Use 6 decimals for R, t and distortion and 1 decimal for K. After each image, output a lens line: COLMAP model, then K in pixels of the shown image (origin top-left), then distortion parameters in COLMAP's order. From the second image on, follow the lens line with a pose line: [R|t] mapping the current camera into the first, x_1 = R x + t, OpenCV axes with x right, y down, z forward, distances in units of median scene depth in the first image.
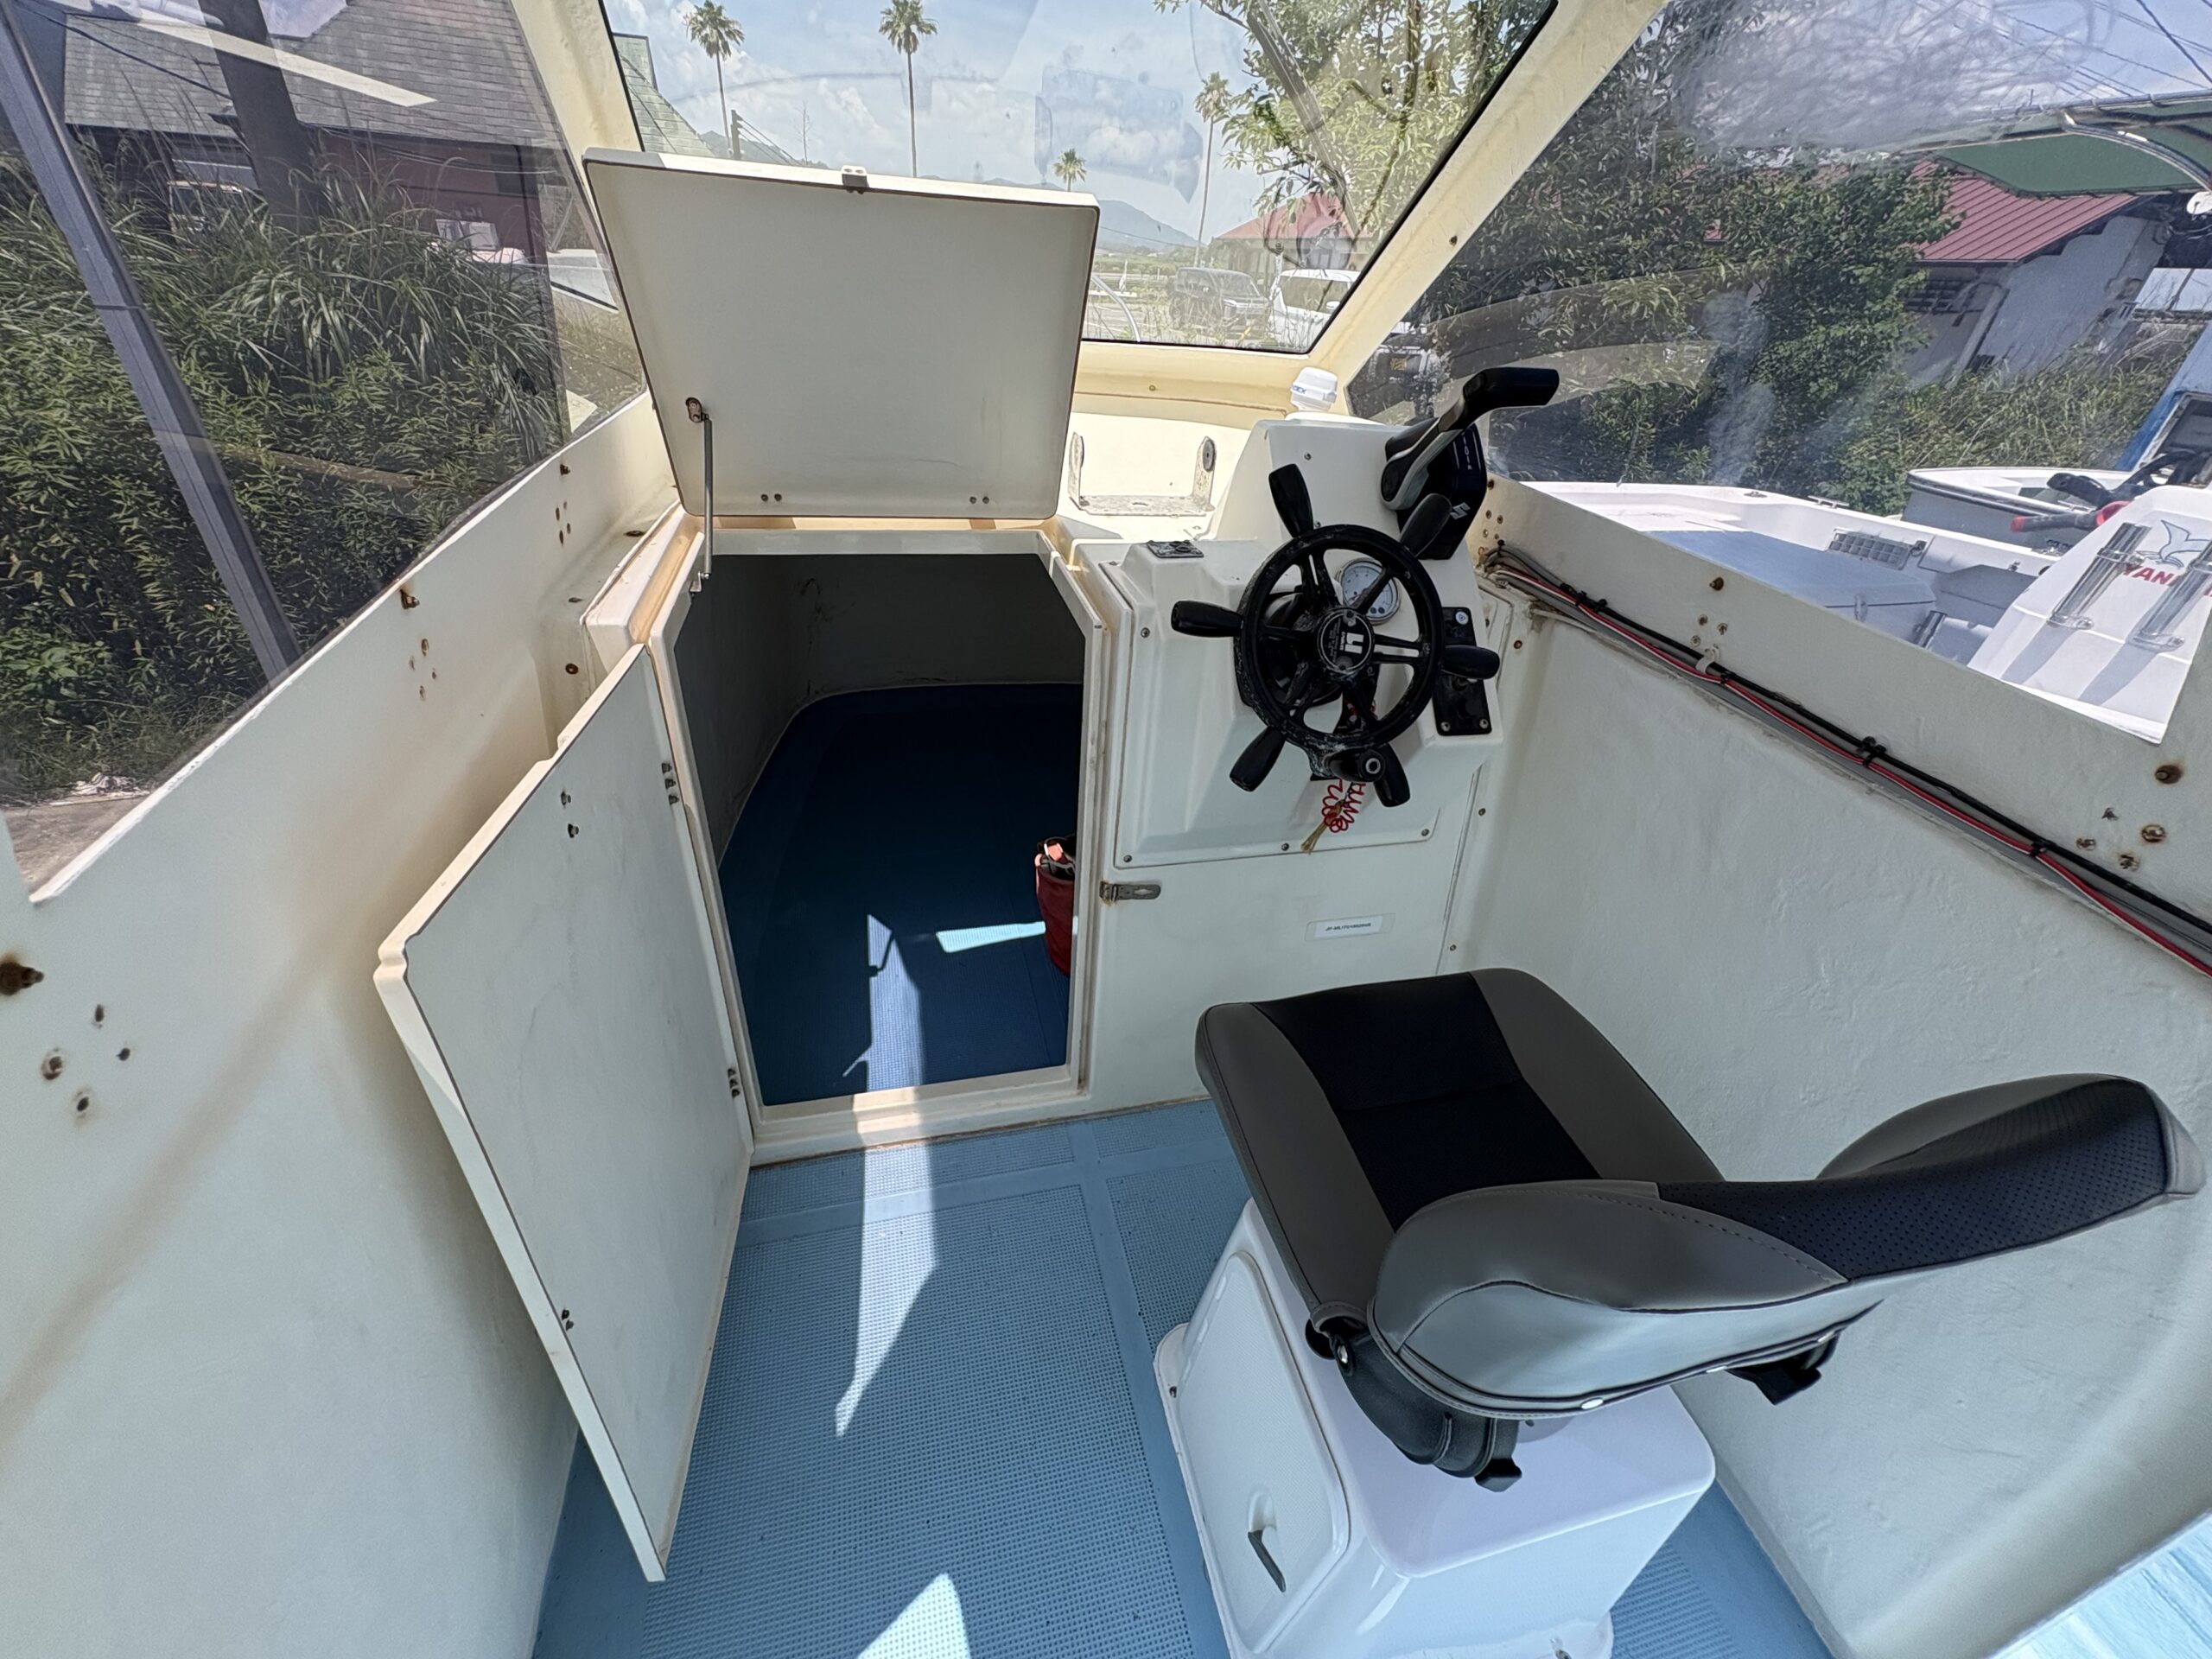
lens RADIAL K [[875.7, 0, 1097.7], [0, 875.7, 835.0], [0, 0, 1]] dist [0.000705, -0.000606]
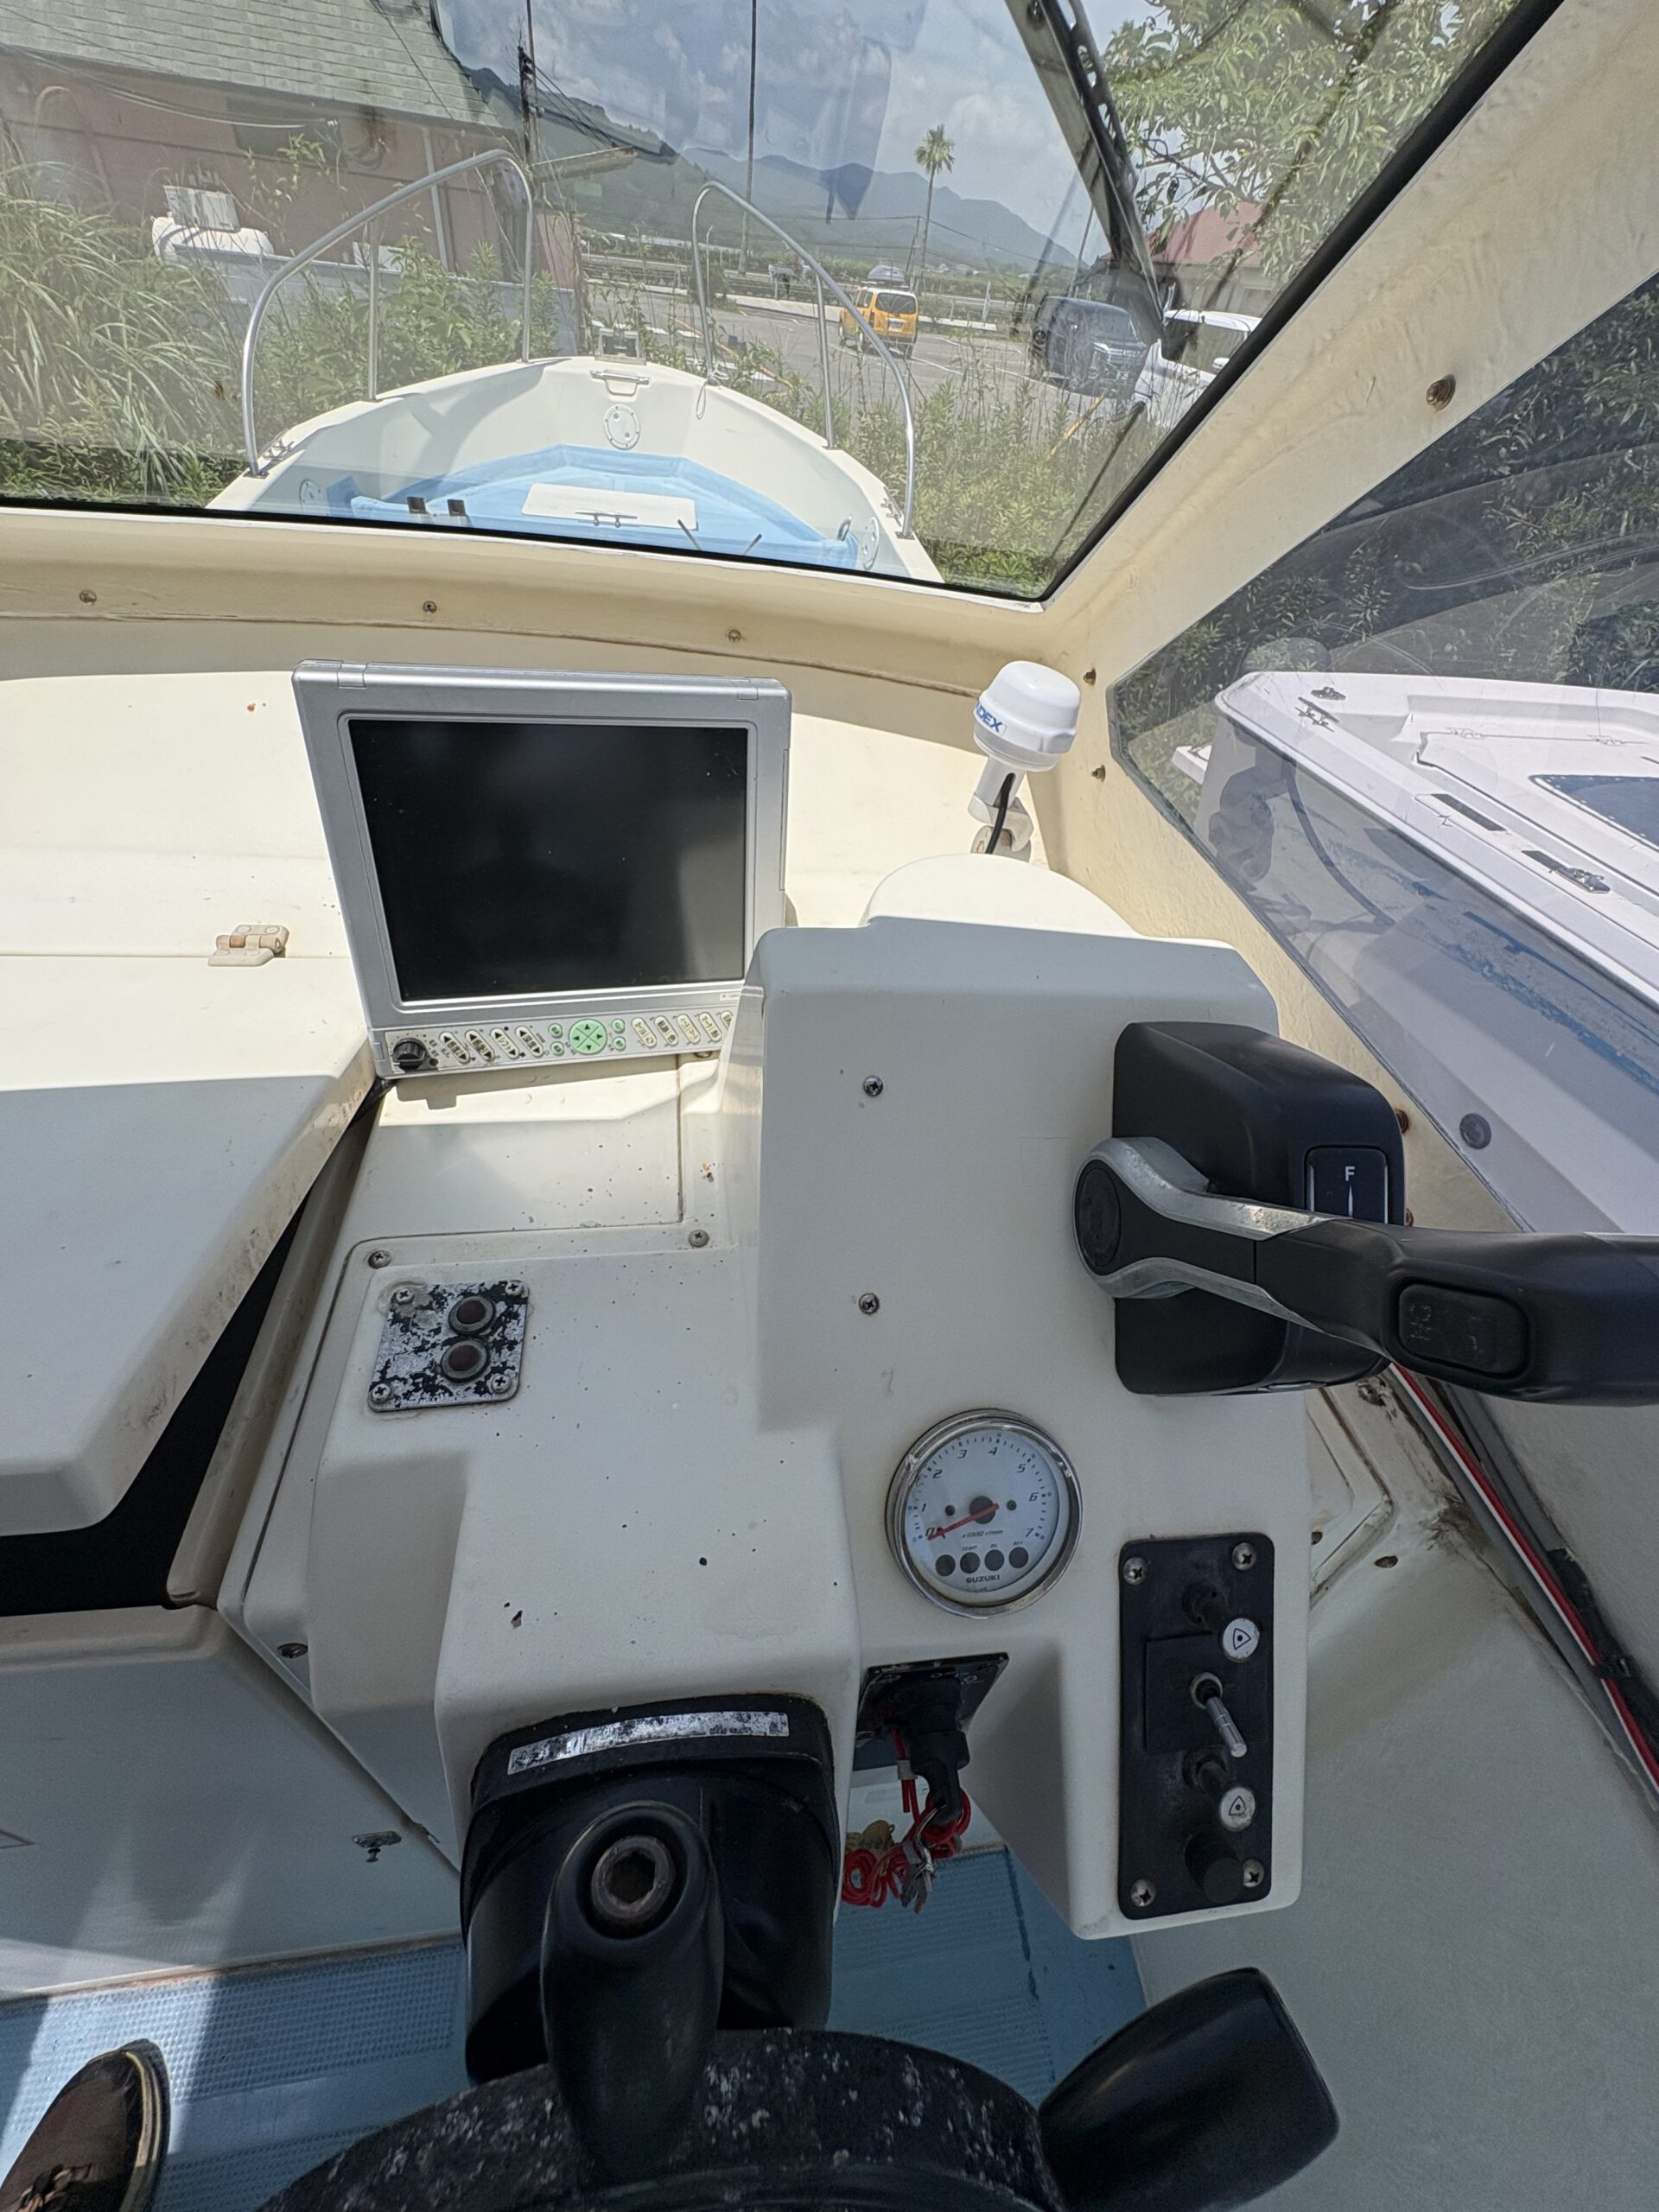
lens RADIAL K [[875.7, 0, 829.5], [0, 875.7, 1106.0], [0, 0, 1]] dist [0.000705, -0.000606]
pose [[0.993394, 0.103455, -0.049661, 0.053929], [-0.093076, 0.979497, 0.178671, -0.108606], [0.067127, -0.172868, 0.982655, 0.148136]]
